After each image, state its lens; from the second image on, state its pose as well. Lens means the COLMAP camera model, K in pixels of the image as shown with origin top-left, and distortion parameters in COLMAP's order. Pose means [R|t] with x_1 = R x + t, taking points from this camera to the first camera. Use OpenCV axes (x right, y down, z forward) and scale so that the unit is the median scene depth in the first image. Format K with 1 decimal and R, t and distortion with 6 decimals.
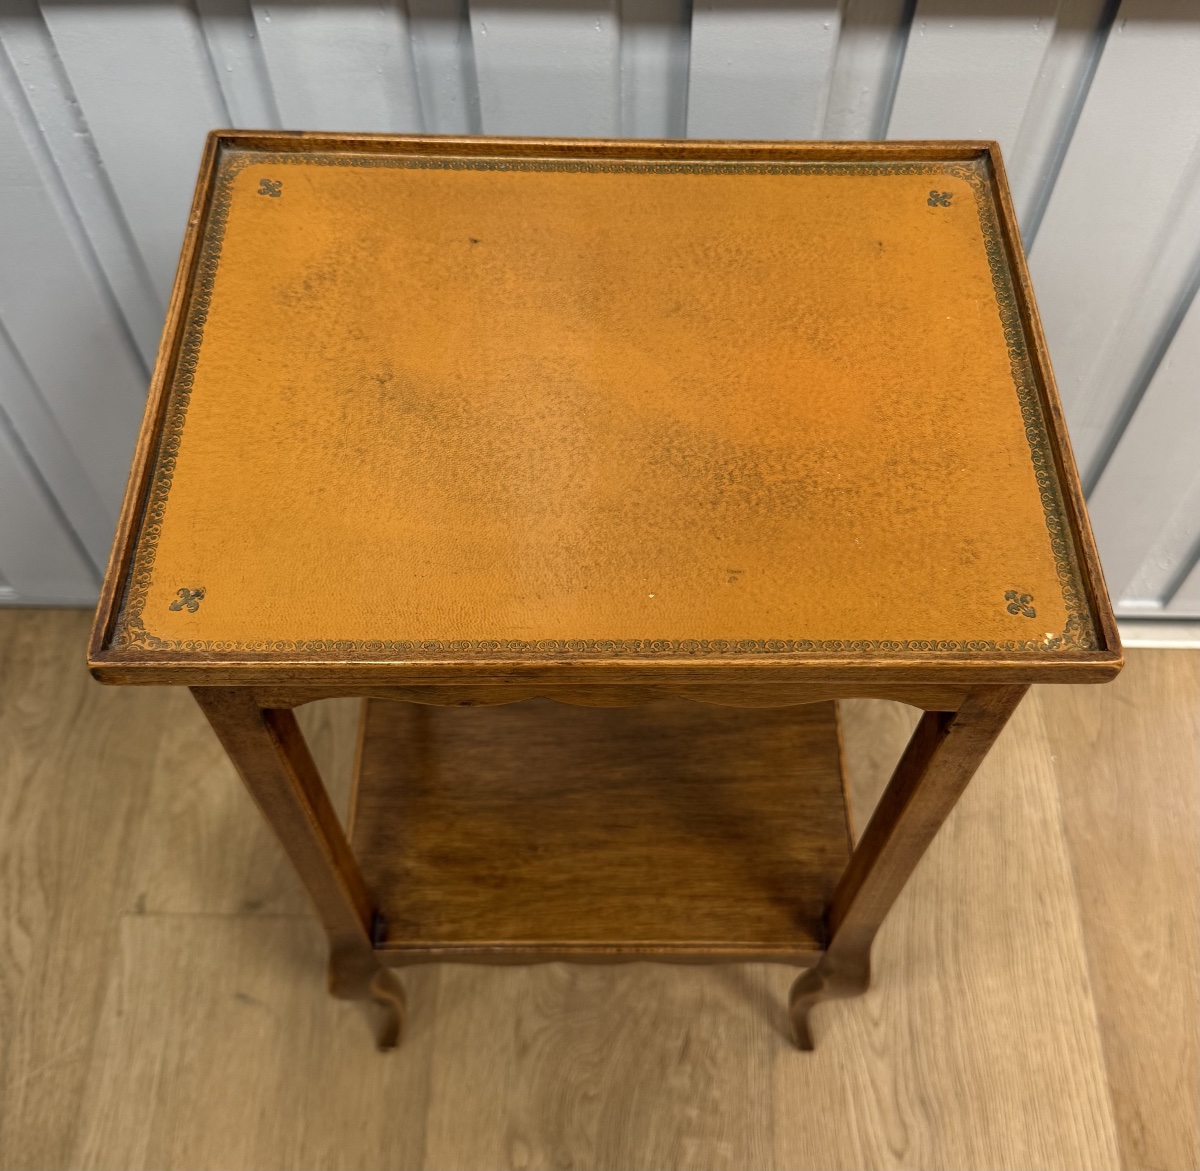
lens RADIAL K [[1356.0, 0, 623.7], [0, 1356.0, 523.3], [0, 0, 1]] dist [0.017988, -0.072793]
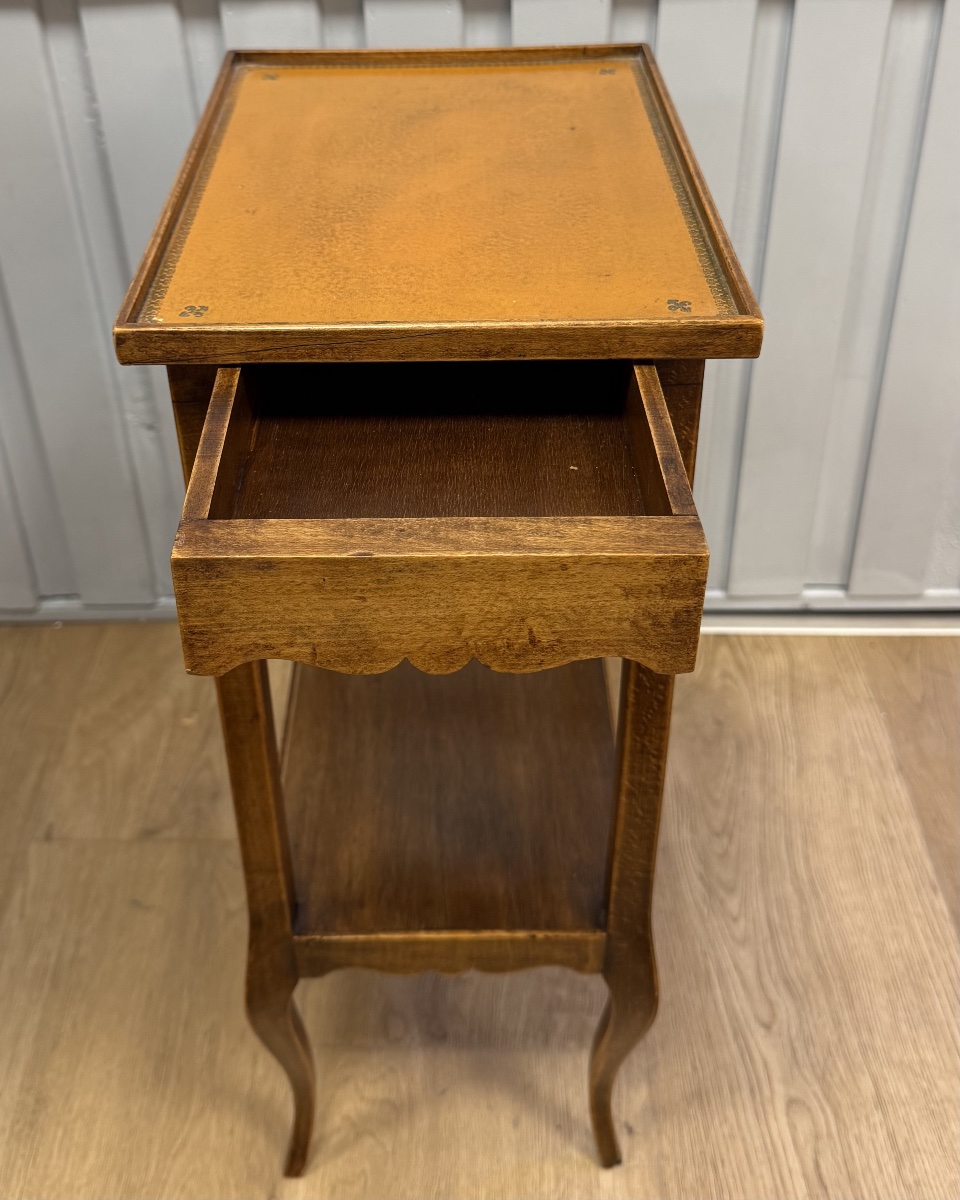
lens RADIAL K [[1339.6, 0, 440.9], [0, 1339.6, 408.5], [0, 0, 1]] dist [0.004398, -0.046498]
pose [[0.998959, -0.029650, -0.034670, 0.006757], [0.012864, 0.912228, -0.409480, 0.431327], [0.043768, 0.408608, 0.911660, -0.110611]]
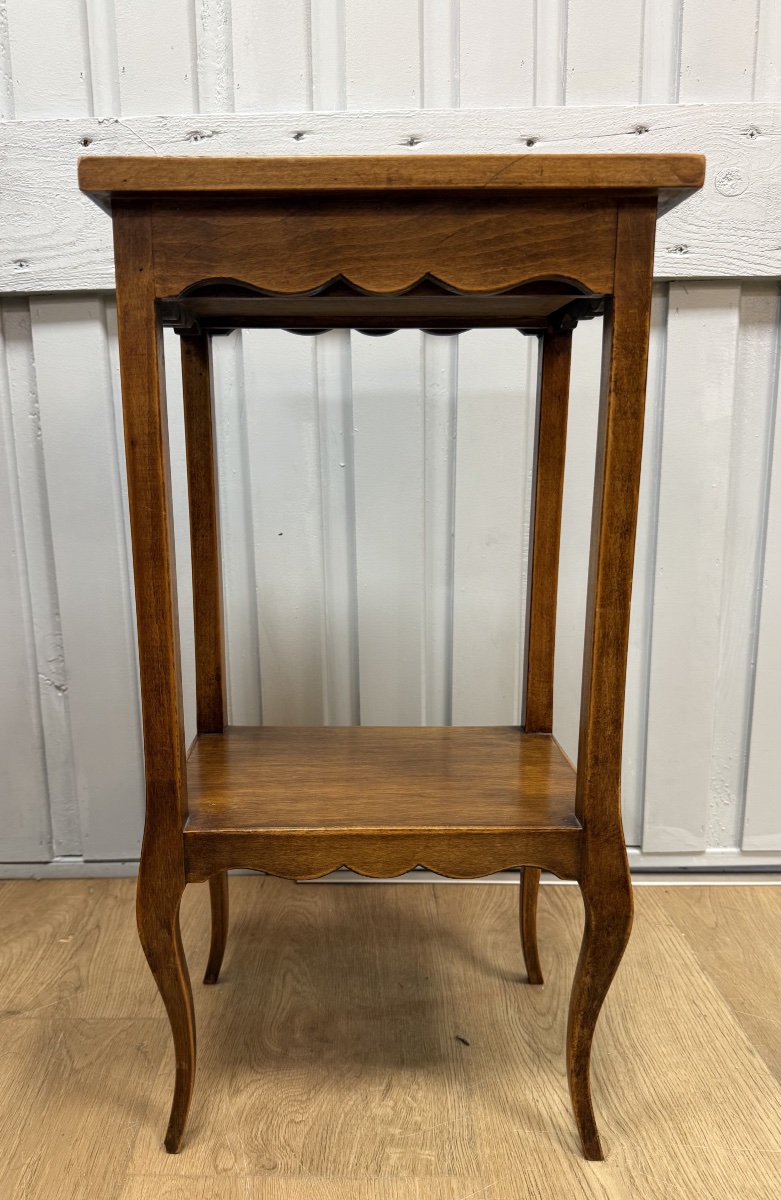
lens RADIAL K [[940.1, 0, 344.9], [0, 940.1, 652.1], [0, 0, 1]] dist [-0.010721, -0.007794]
pose [[0.999570, -0.027775, -0.009422, 0.028273], [0.013313, 0.715912, -0.698063, 0.649588], [0.026134, 0.697637, 0.715974, 0.228401]]
